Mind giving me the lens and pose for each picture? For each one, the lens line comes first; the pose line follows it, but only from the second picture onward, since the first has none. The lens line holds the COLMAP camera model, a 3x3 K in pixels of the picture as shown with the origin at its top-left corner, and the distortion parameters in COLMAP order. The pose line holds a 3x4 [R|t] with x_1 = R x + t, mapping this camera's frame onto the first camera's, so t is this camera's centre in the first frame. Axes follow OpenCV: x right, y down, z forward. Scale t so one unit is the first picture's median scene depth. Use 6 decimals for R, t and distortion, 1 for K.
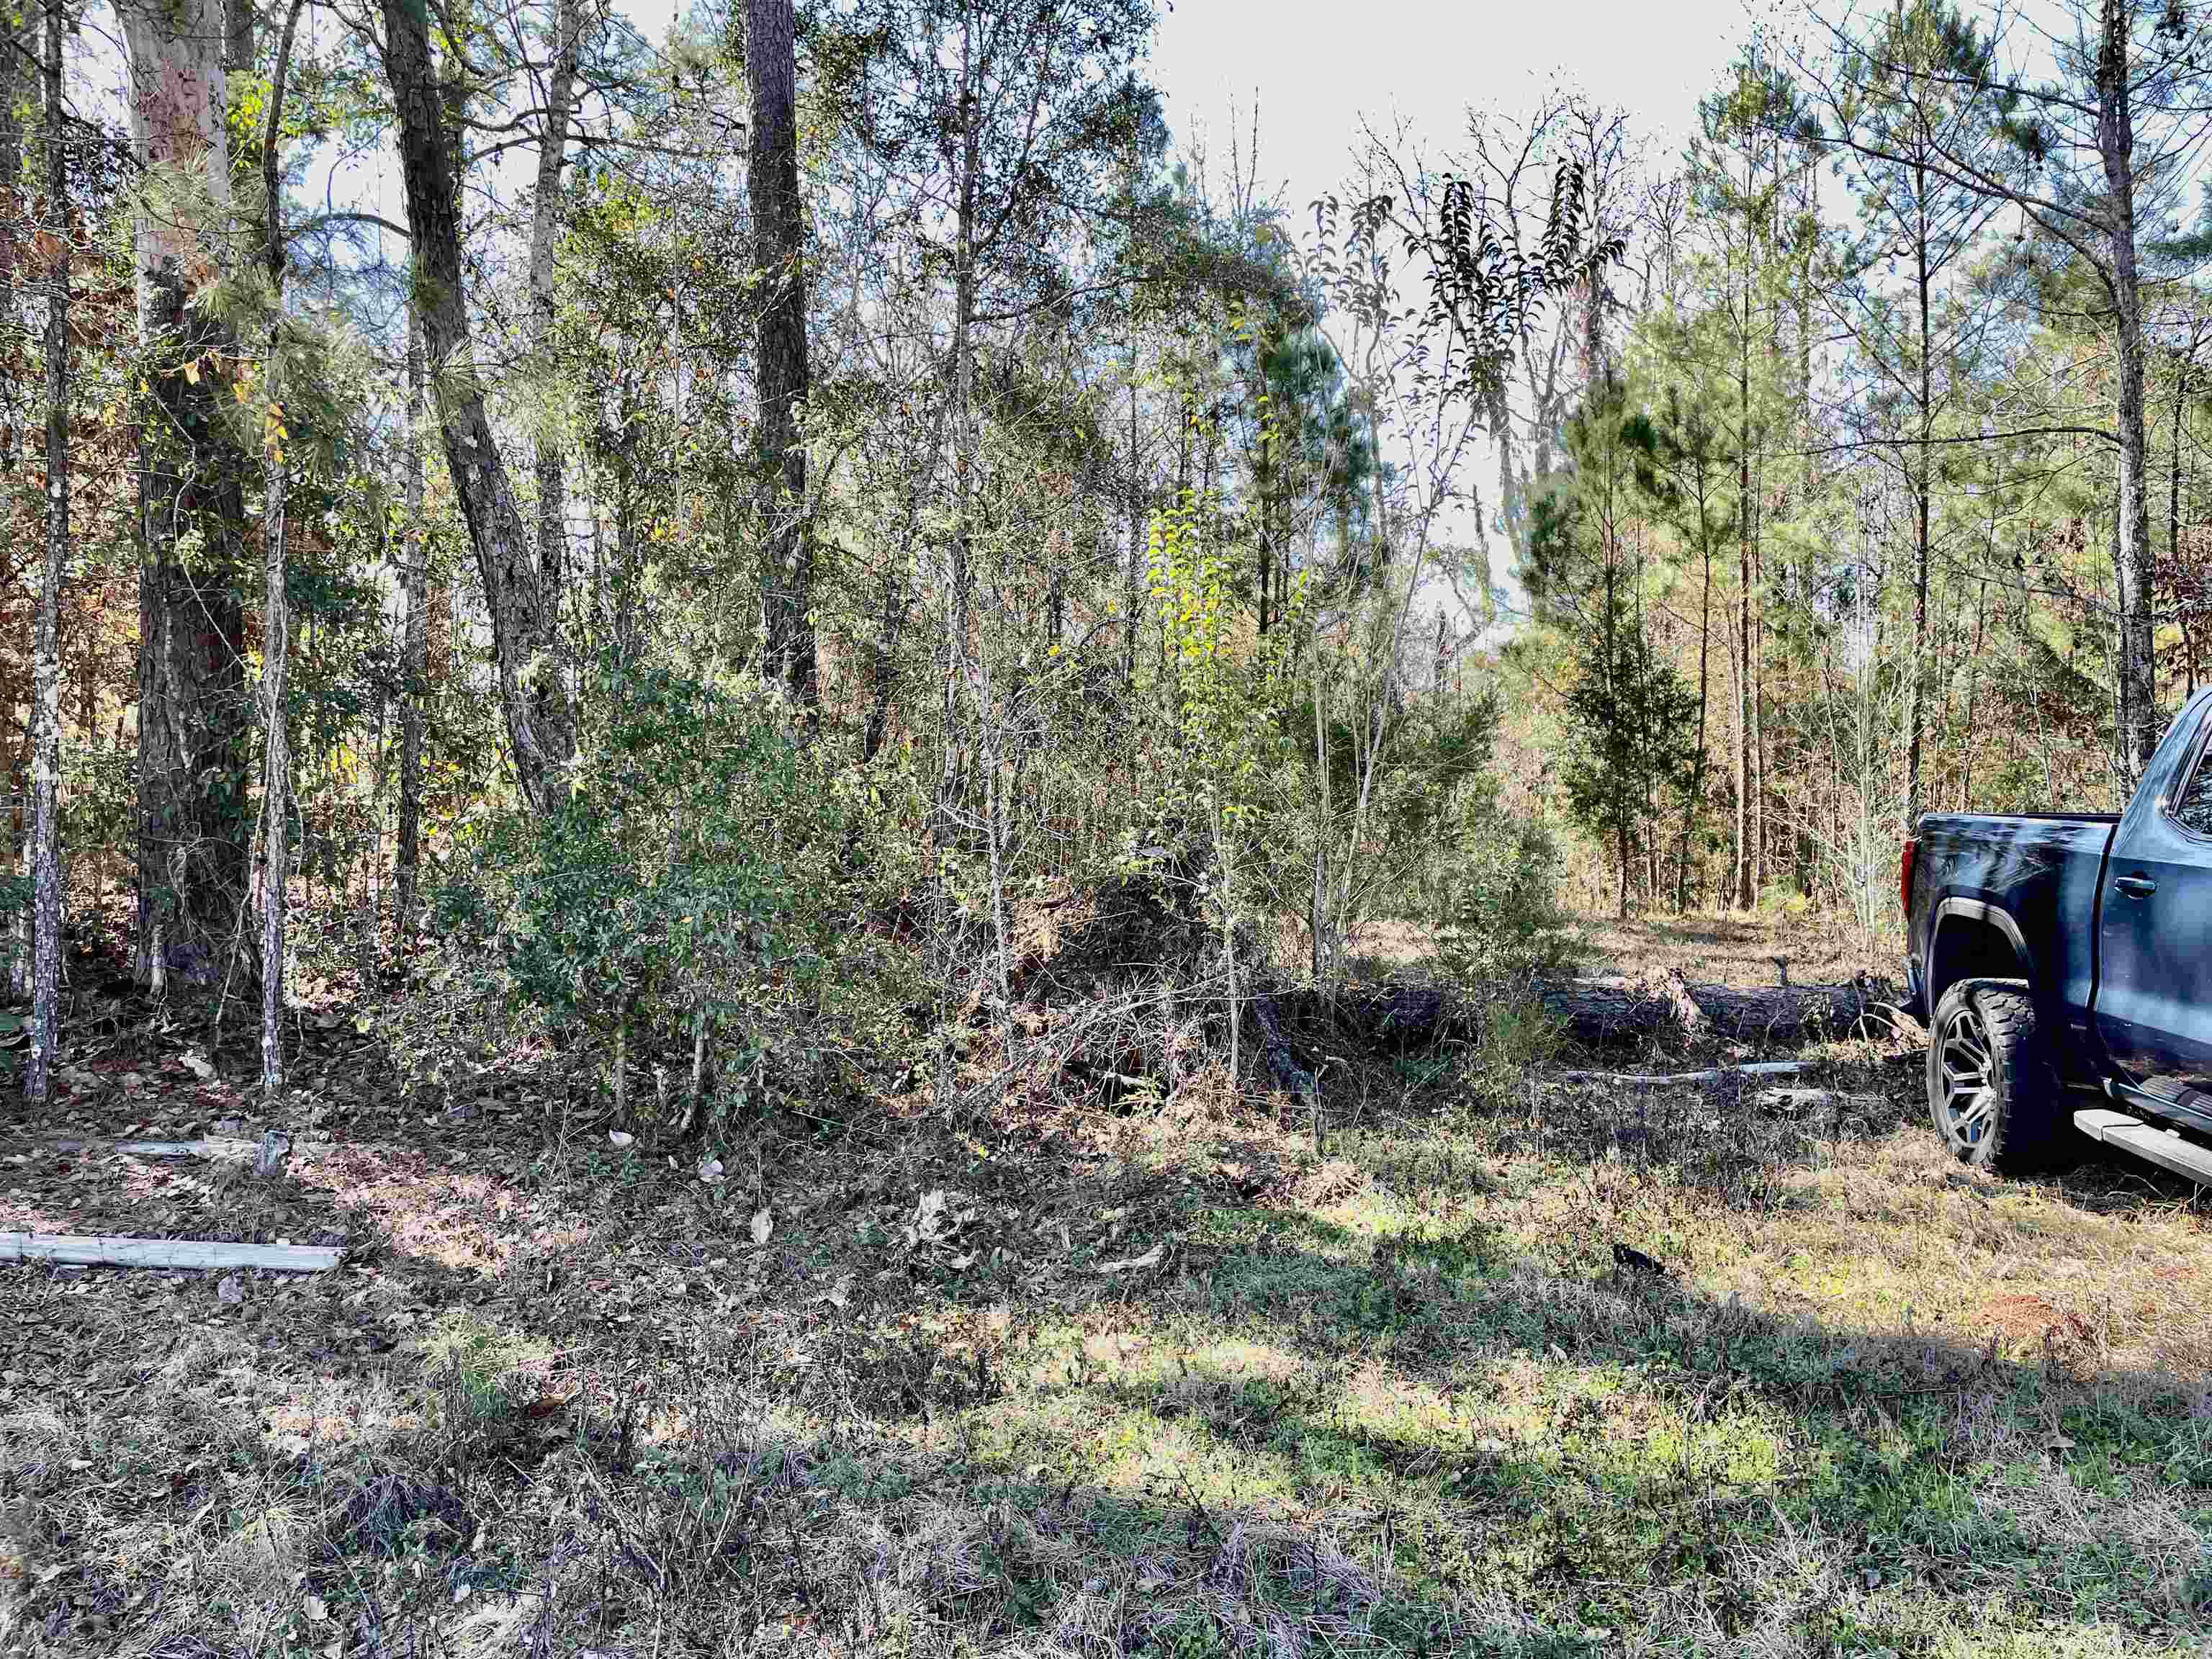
lens RADIAL K [[1783.5, 0, 1142.1], [0, 1783.5, 815.0], [0, 0, 1]] dist [0.153184, -0.179862]
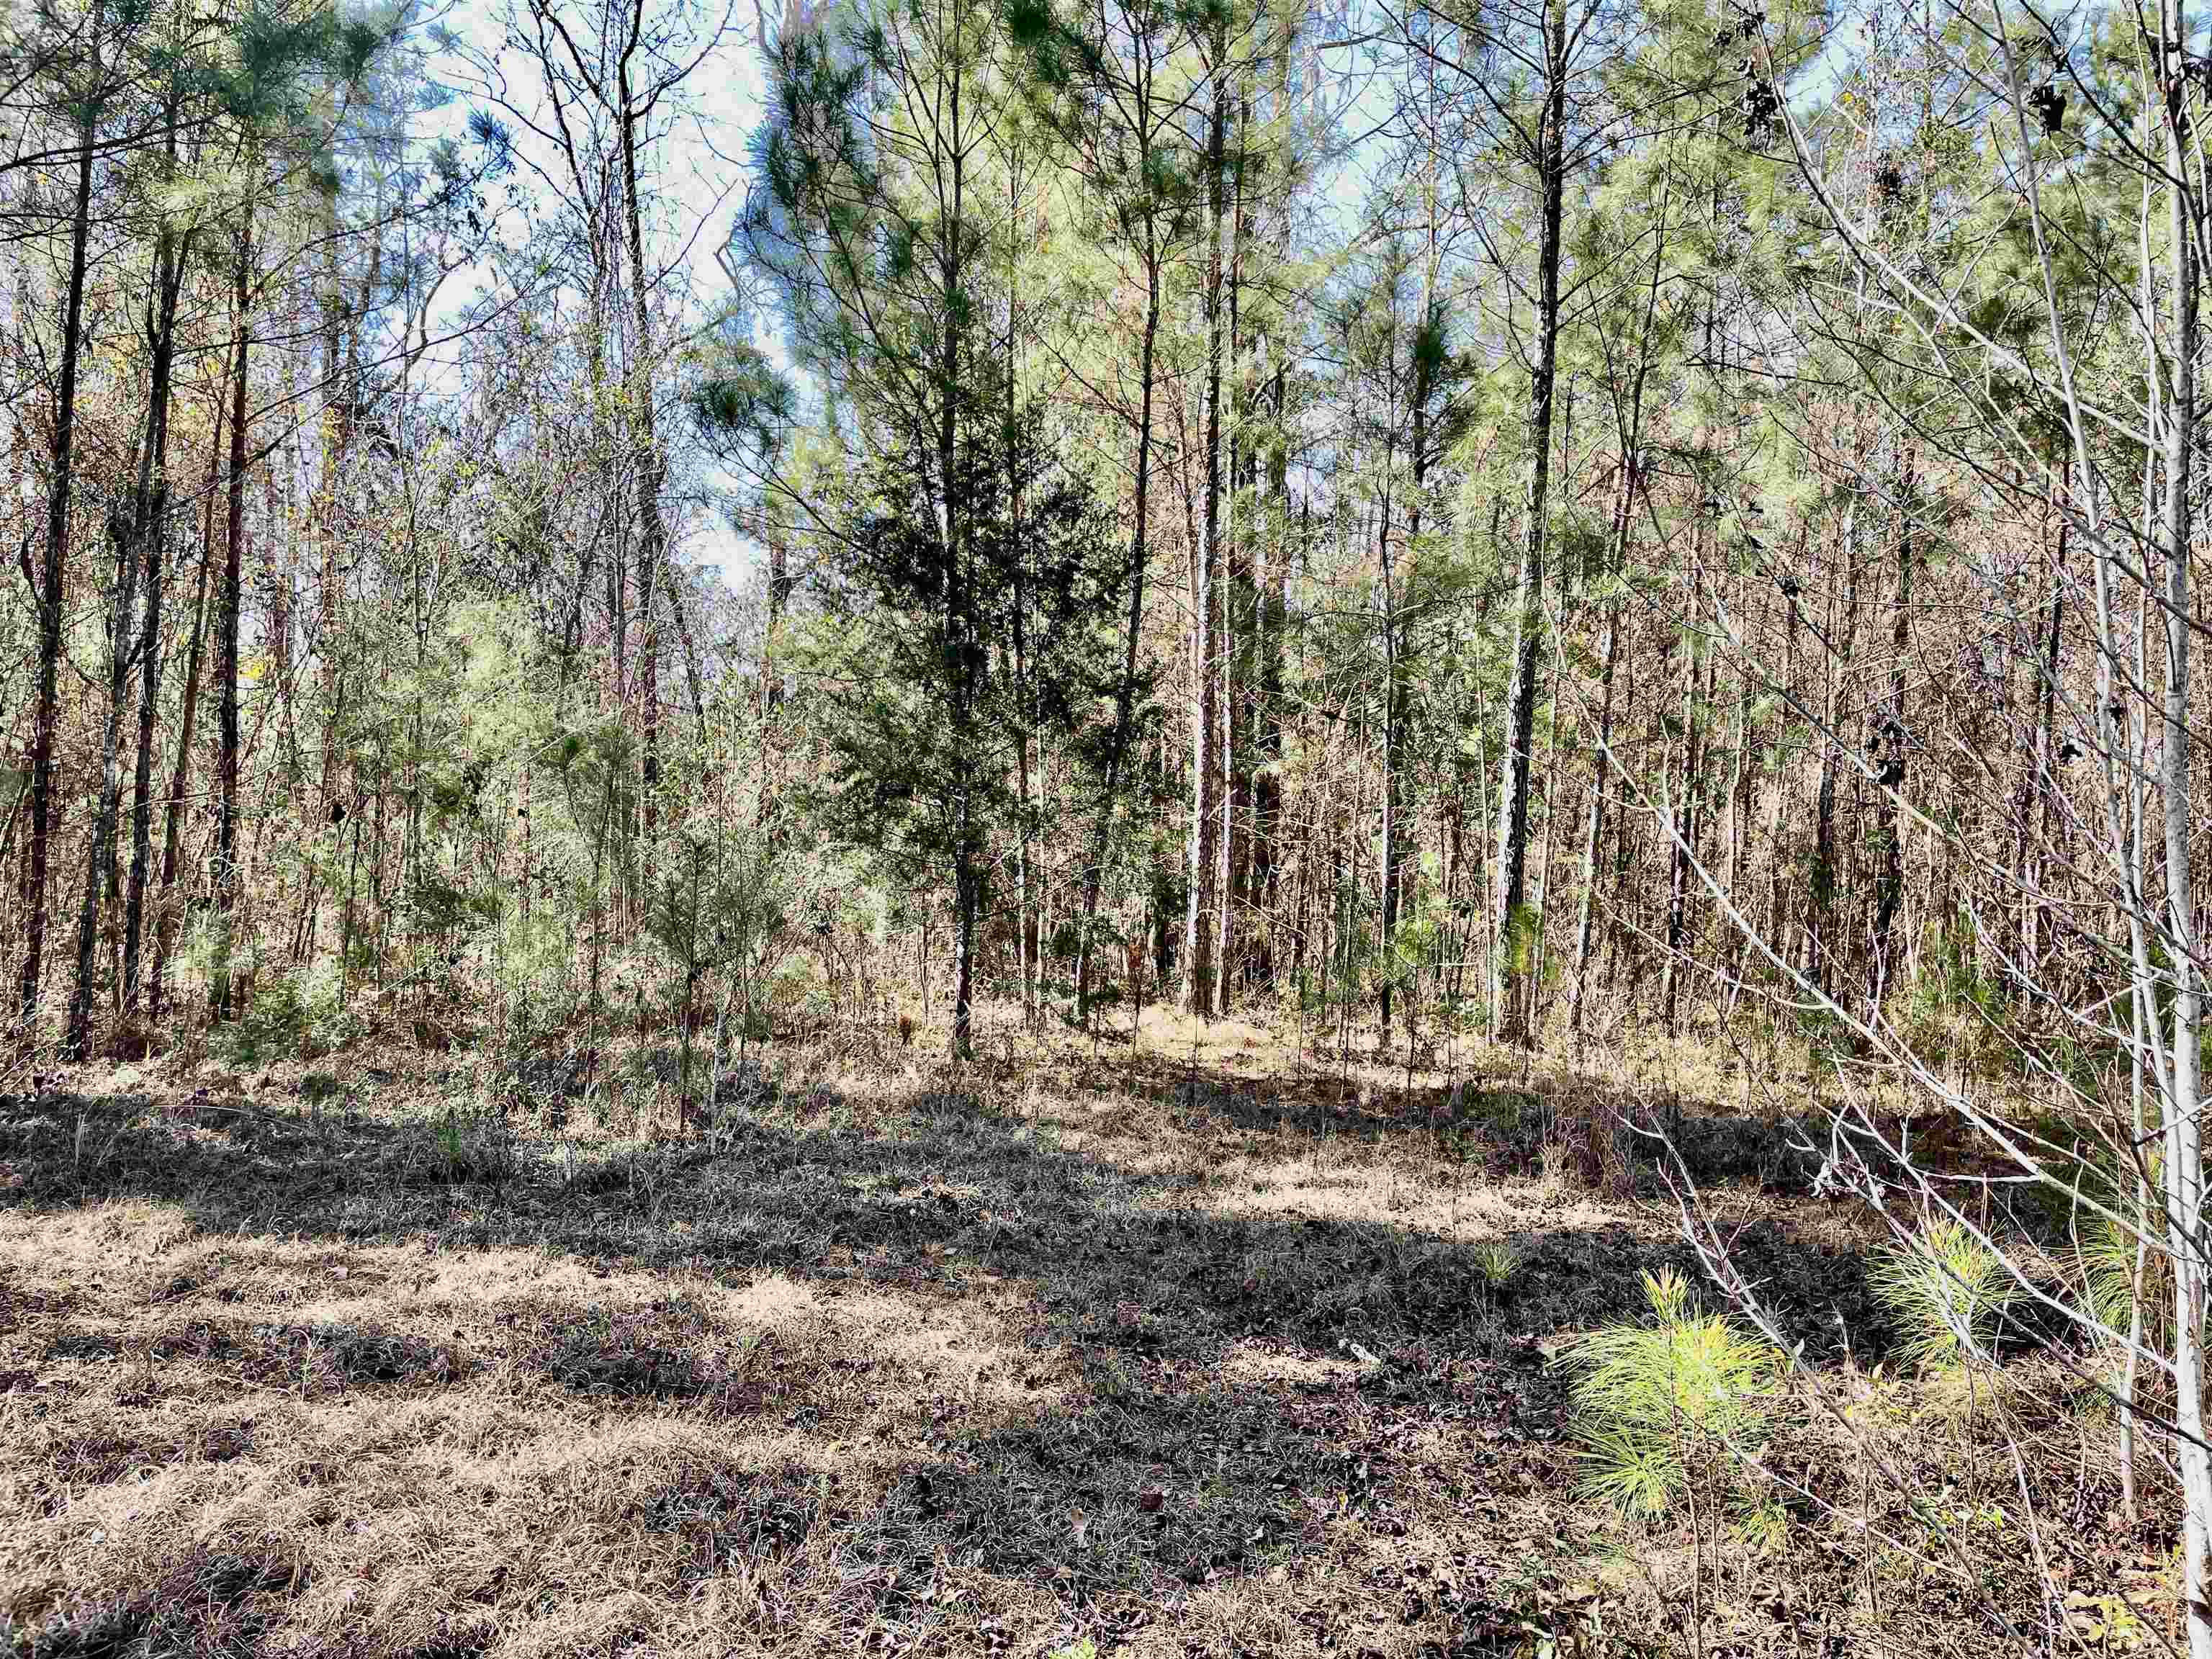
lens RADIAL K [[1781.4, 0, 1111.6], [0, 1781.4, 824.9], [0, 0, 1]] dist [0.157325, -0.202128]
pose [[0.949842, 0.011909, 0.312504, 0.168028], [-0.015678, 0.999832, 0.009549, -0.004038], [-0.312337, -0.013969, 0.949869, 0.589096]]
